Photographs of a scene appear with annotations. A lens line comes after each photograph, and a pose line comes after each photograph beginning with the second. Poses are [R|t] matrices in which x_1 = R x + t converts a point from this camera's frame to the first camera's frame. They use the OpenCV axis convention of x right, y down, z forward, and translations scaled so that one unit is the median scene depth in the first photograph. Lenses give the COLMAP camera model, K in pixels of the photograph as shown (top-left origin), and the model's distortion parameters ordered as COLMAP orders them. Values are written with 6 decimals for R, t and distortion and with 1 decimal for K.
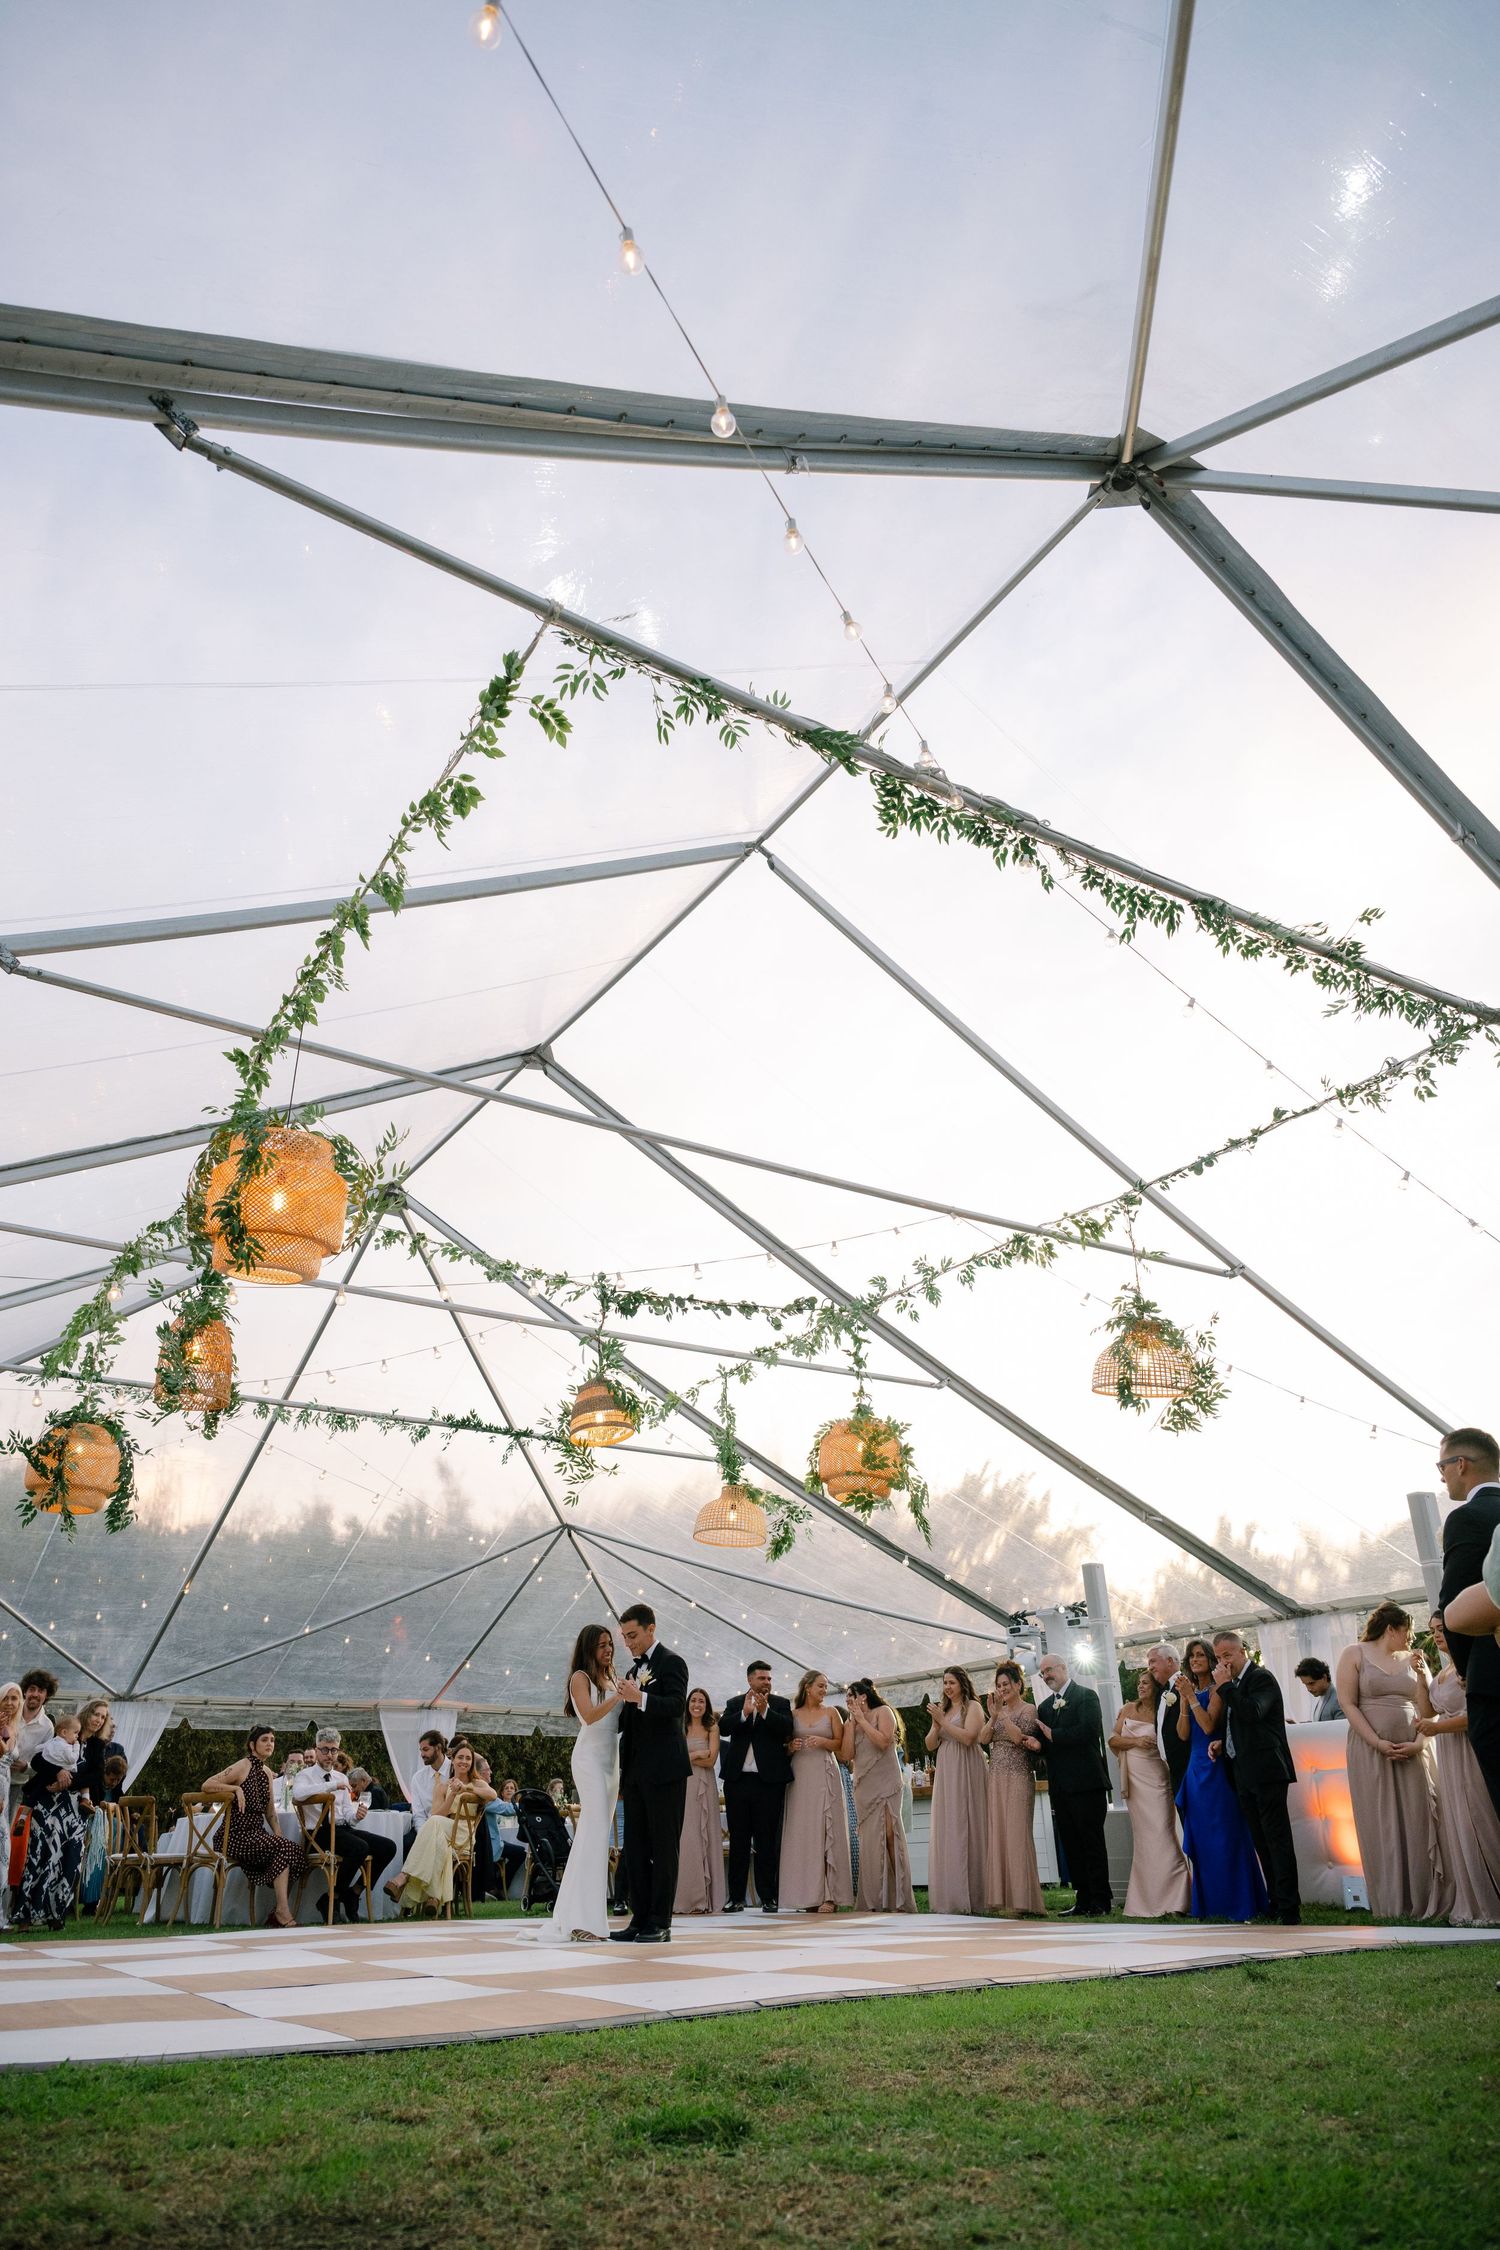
lens RADIAL K [[1463.0, 0, 752.0], [0, 1463.0, 1119.5], [0, 0, 1]] dist [-0.017039, -0.003300]
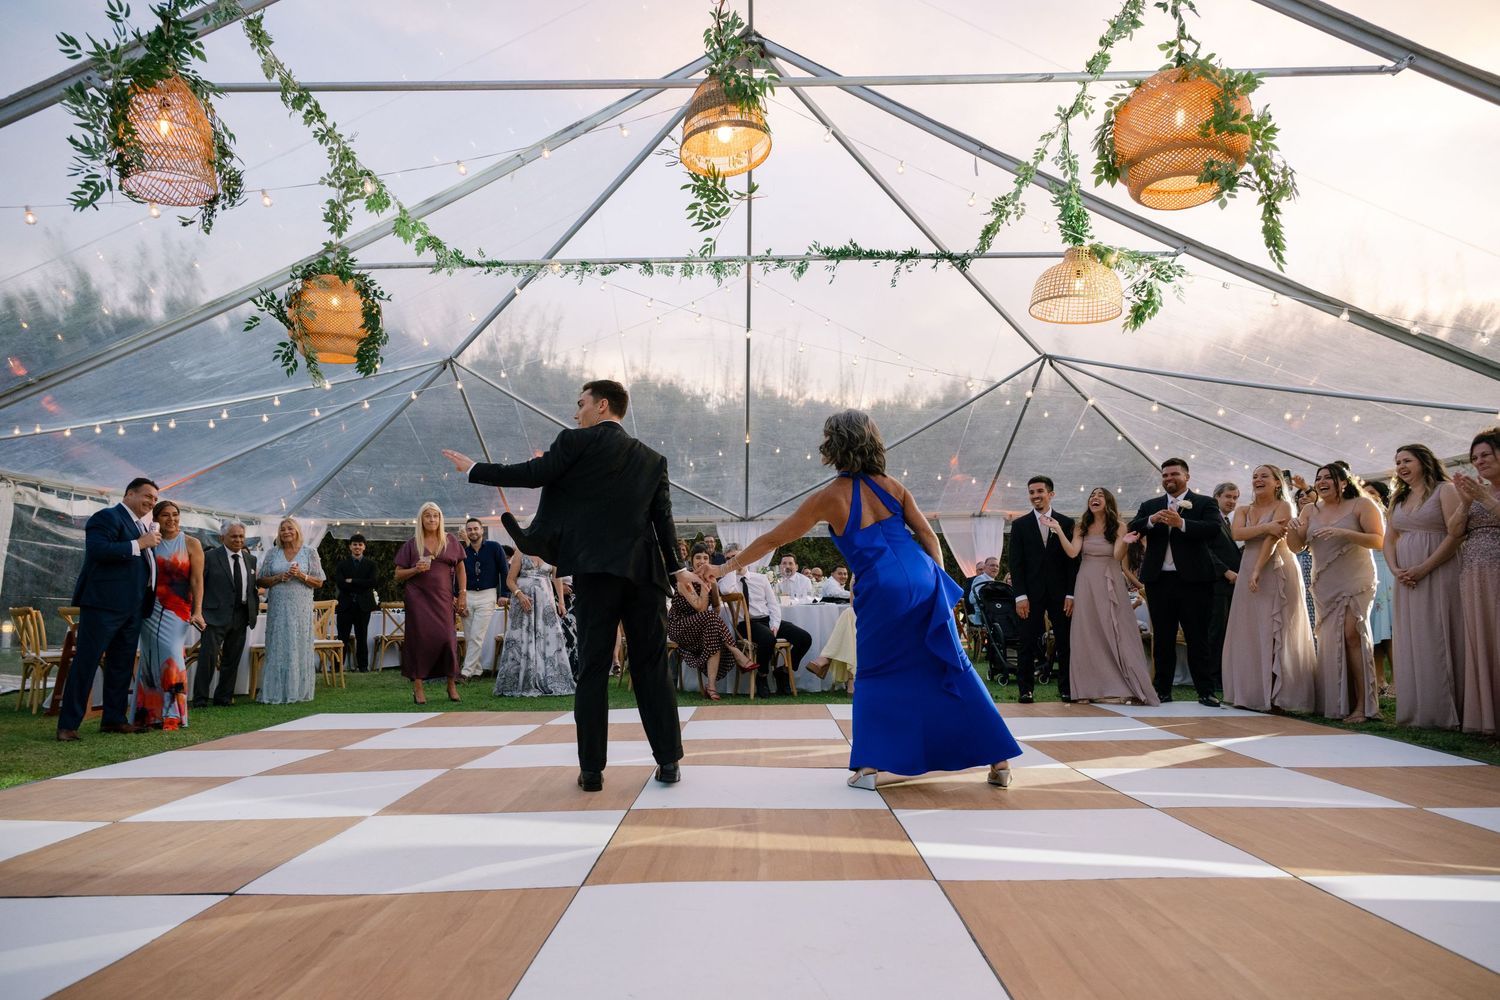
lens RADIAL K [[975.3, 0, 746.1], [0, 975.3, 500.3], [0, 0, 1]] dist [-0.017039, -0.003300]
pose [[0.839211, -0.044478, -0.541985, 0.113310], [0.236097, 0.927620, 0.289447, 0.175004], [0.489882, -0.370868, 0.788970, 0.423638]]
